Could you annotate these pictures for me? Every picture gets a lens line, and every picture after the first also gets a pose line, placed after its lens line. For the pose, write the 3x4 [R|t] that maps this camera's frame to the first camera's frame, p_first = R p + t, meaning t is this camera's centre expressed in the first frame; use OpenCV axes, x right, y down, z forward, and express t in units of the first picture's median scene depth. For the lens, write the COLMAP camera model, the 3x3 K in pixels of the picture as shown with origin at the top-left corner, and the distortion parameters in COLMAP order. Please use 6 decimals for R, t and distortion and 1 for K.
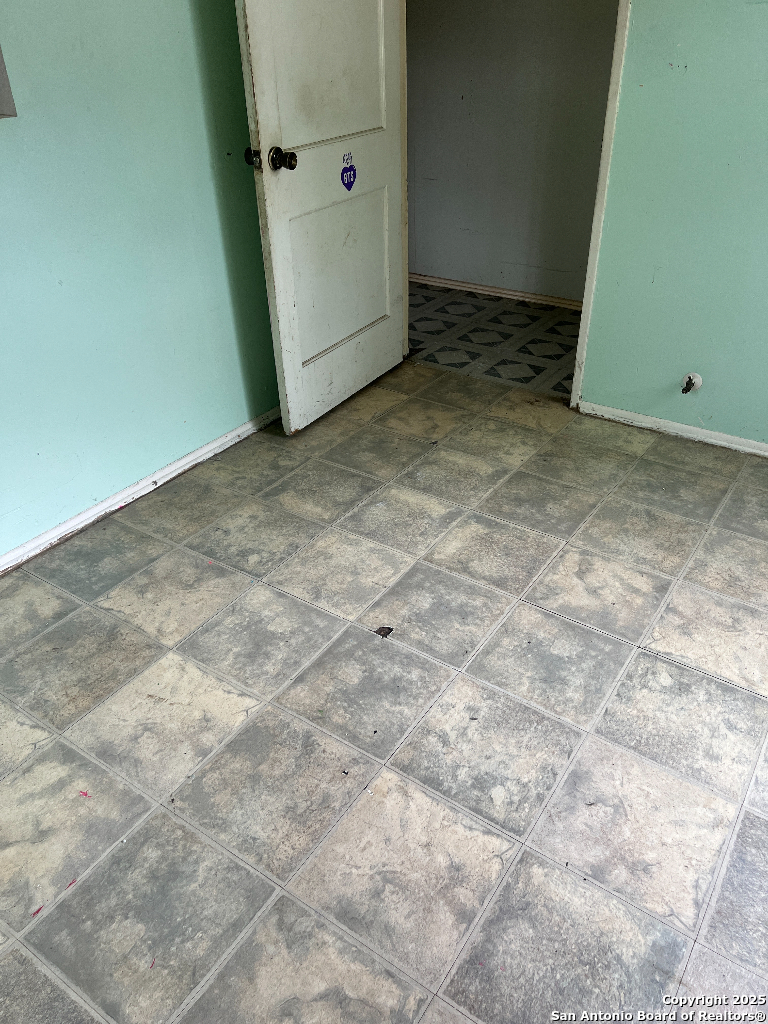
lens RADIAL K [[774.7, 0, 389.9], [0, 774.7, 524.7], [0, 0, 1]] dist [0.097671, -0.165691]
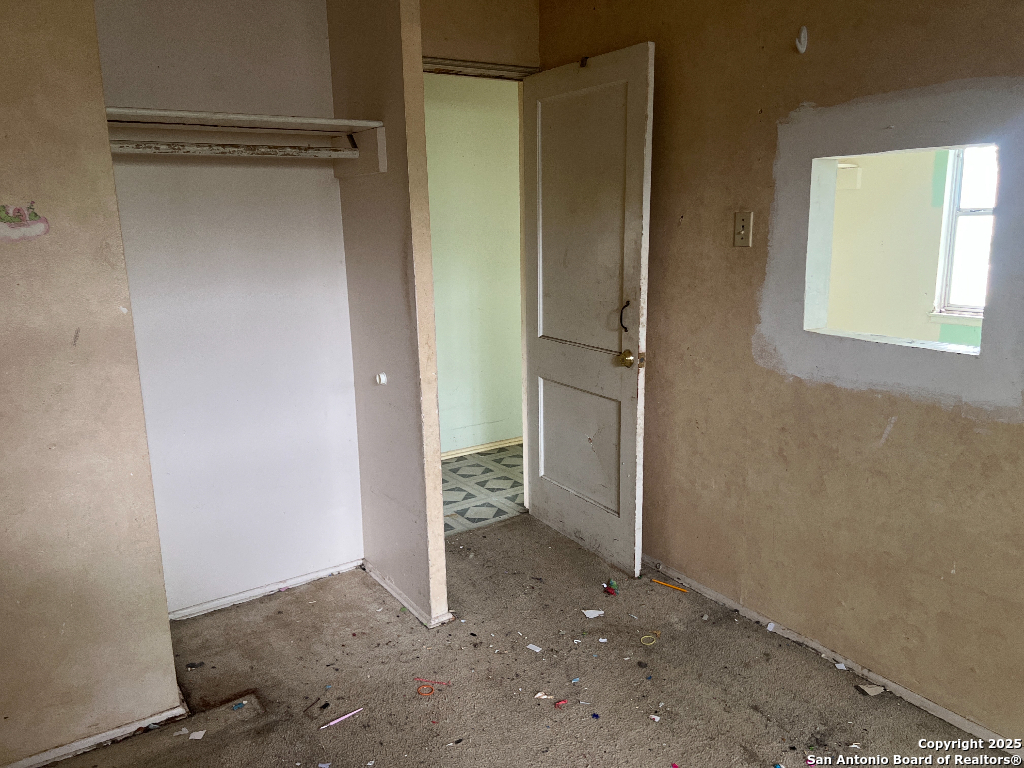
lens RADIAL K [[774.7, 0, 512.0], [0, 774.7, 384.0], [0, 0, 1]] dist [0.097671, -0.165691]
pose [[0.381402, -0.179225, 0.906869, -0.867032], [0.525346, 0.849229, -0.053111, -0.288204], [-0.760620, 0.496677, 0.418053, 0.422018]]
